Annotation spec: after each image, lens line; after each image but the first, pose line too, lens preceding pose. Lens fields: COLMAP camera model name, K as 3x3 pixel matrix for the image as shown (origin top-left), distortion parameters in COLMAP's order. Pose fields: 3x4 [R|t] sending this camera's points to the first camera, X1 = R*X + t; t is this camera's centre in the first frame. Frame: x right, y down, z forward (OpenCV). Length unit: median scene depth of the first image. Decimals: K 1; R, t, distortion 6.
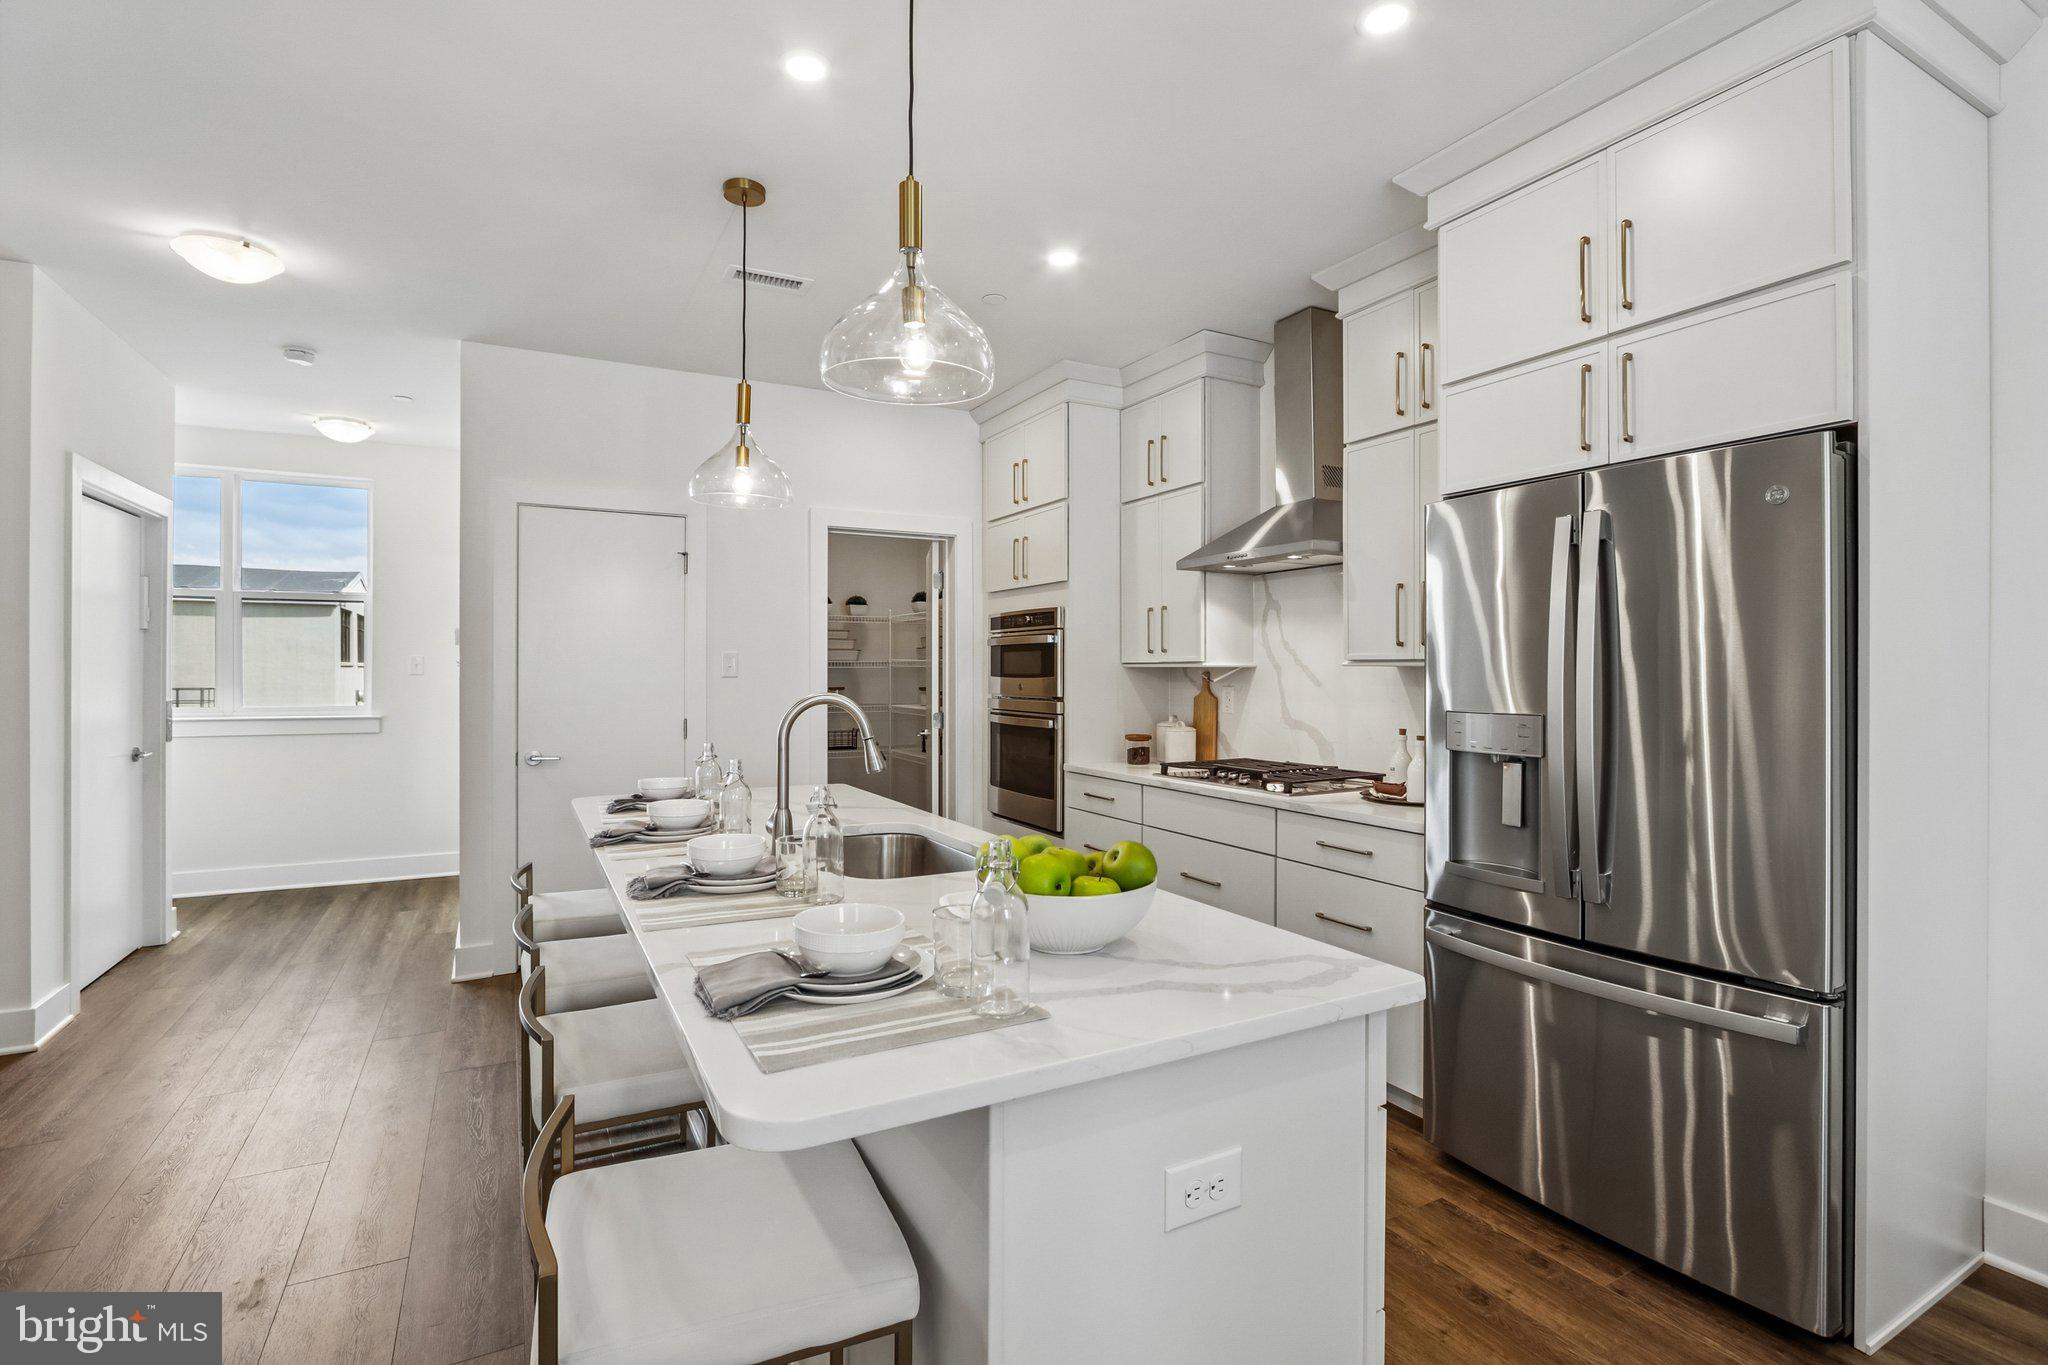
lens RADIAL K [[945.9, 0, 1013.3], [0, 945.9, 669.9], [0, 0, 1]] dist [-0.020071, 0.004109]
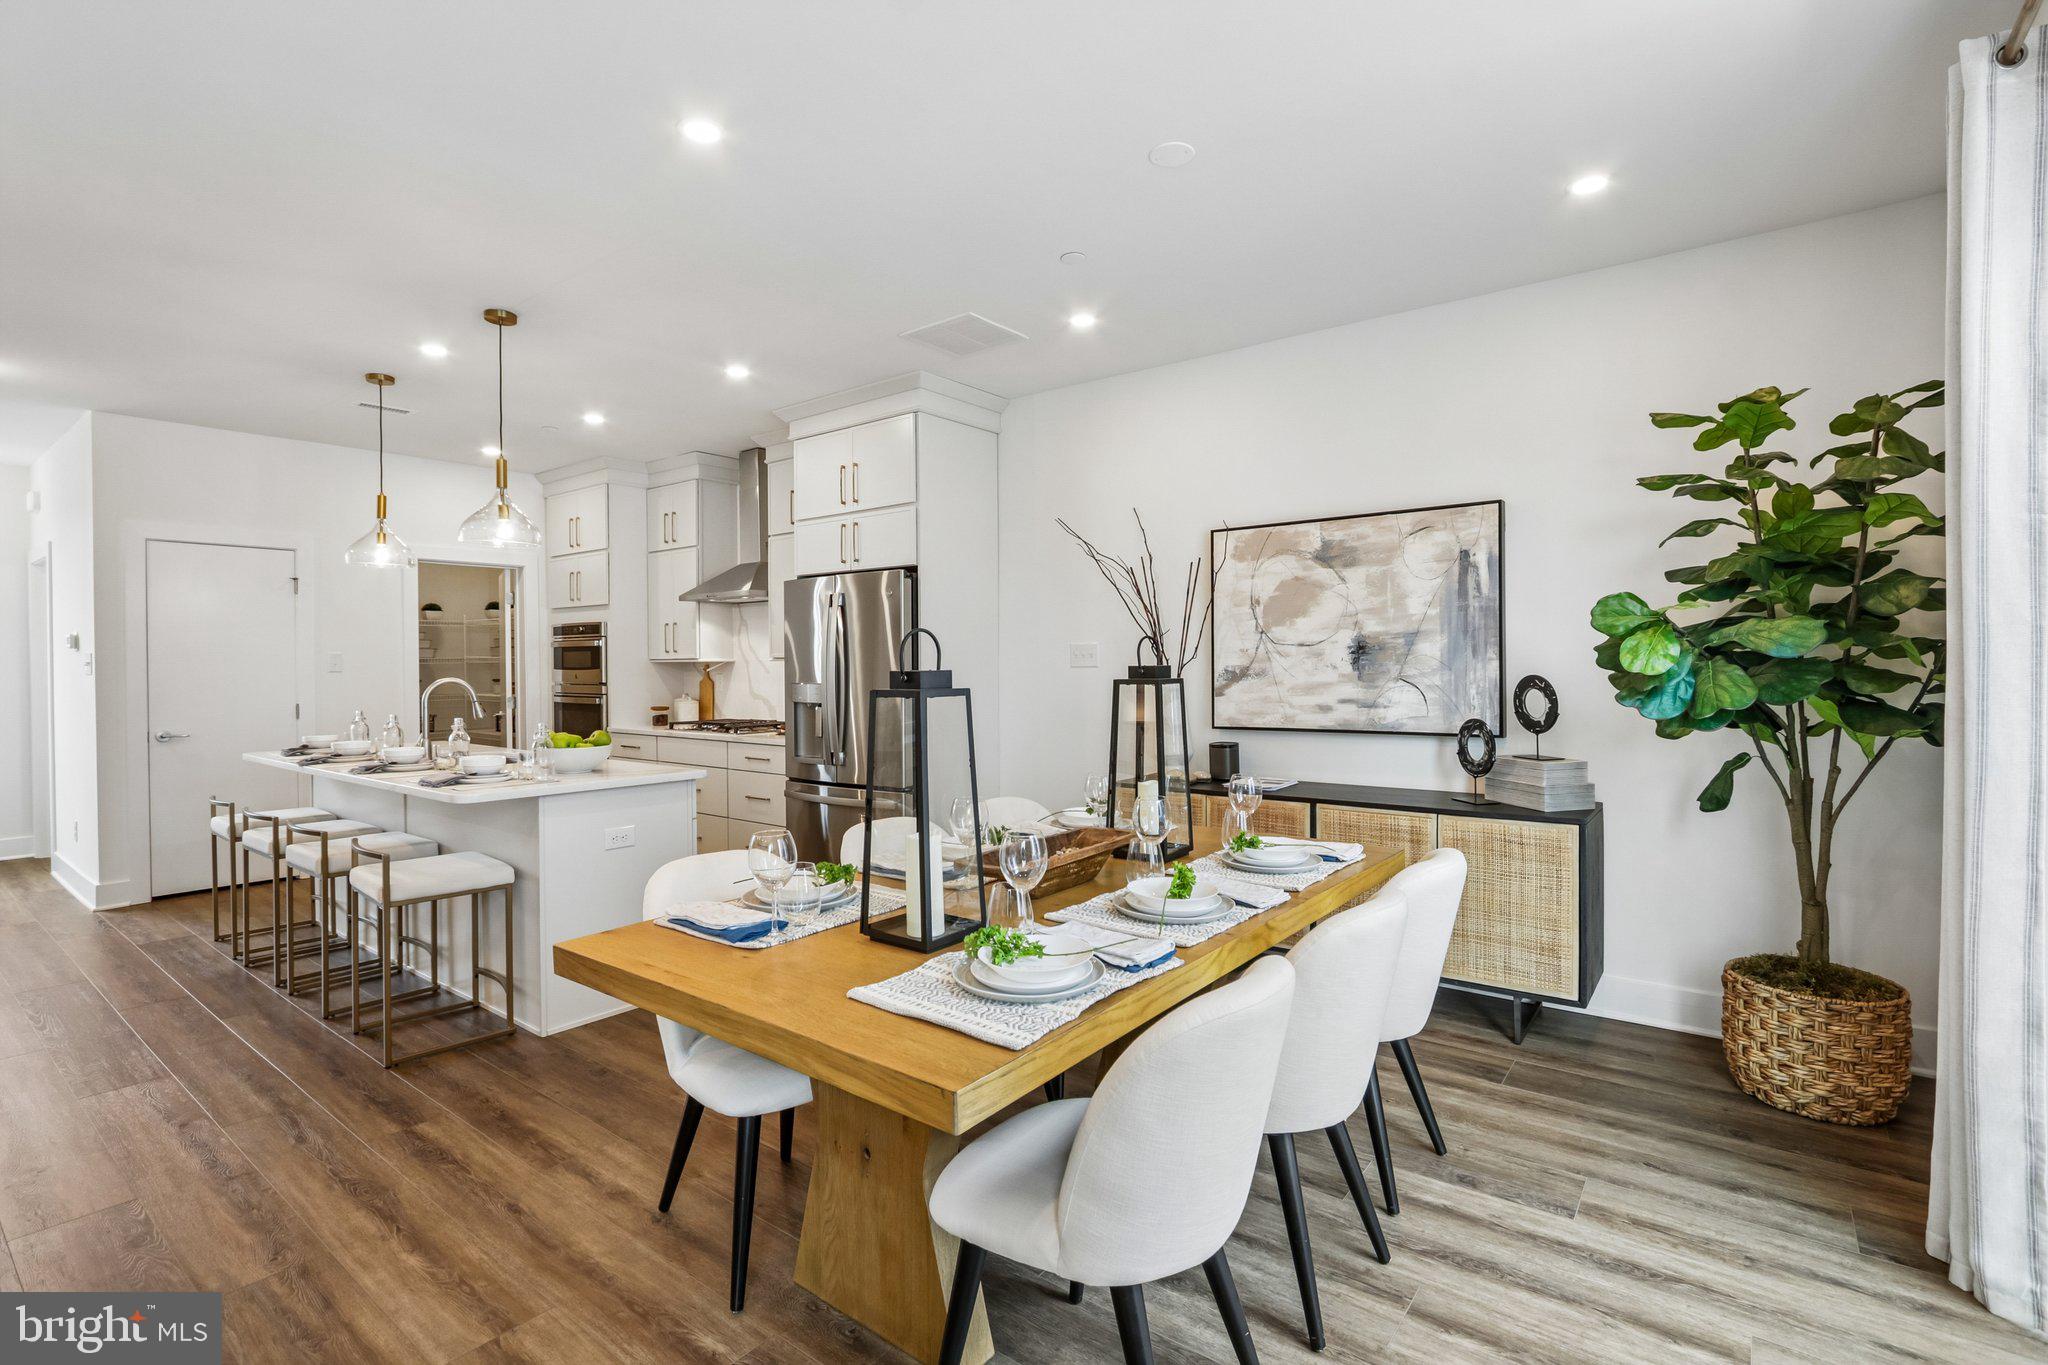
lens RADIAL K [[945.9, 0, 1013.3], [0, 945.9, 669.9], [0, 0, 1]] dist [-0.020071, 0.004109]
pose [[0.914324, -0.011756, 0.404813, 0.040676], [0.008202, 0.999911, 0.010513, -0.001663], [-0.404900, -0.006292, 0.914339, -0.654219]]
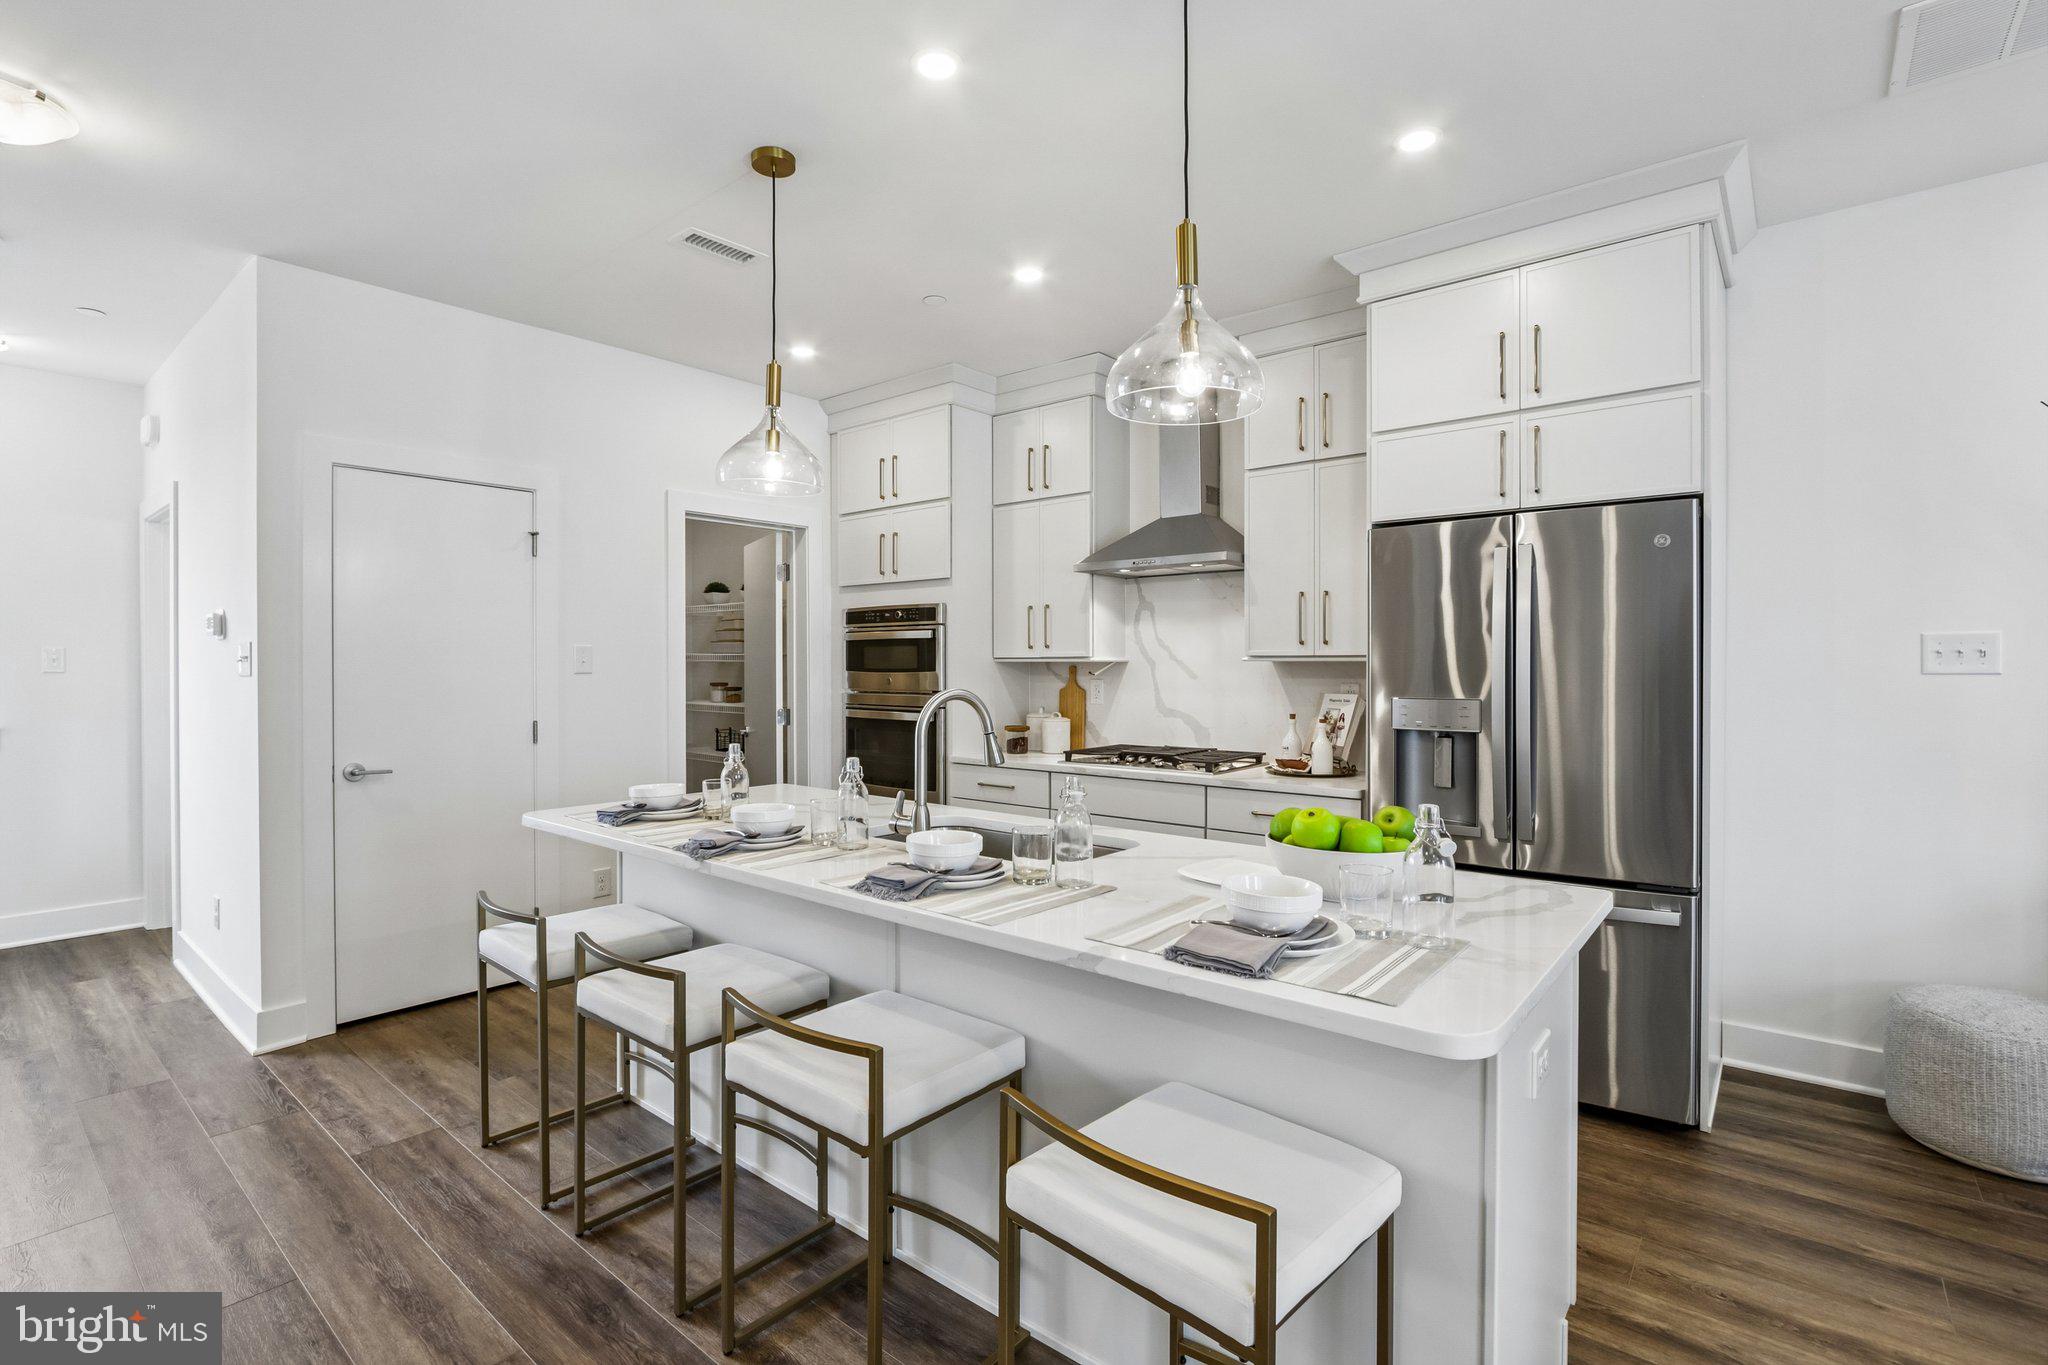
lens RADIAL K [[945.9, 0, 1013.3], [0, 945.9, 669.9], [0, 0, 1]] dist [-0.020071, 0.004109]
pose [[0.929700, -0.004599, 0.368289, -0.277519], [0.002034, 0.999971, 0.007352, -0.001733], [-0.368312, -0.006086, 0.929682, 0.017634]]
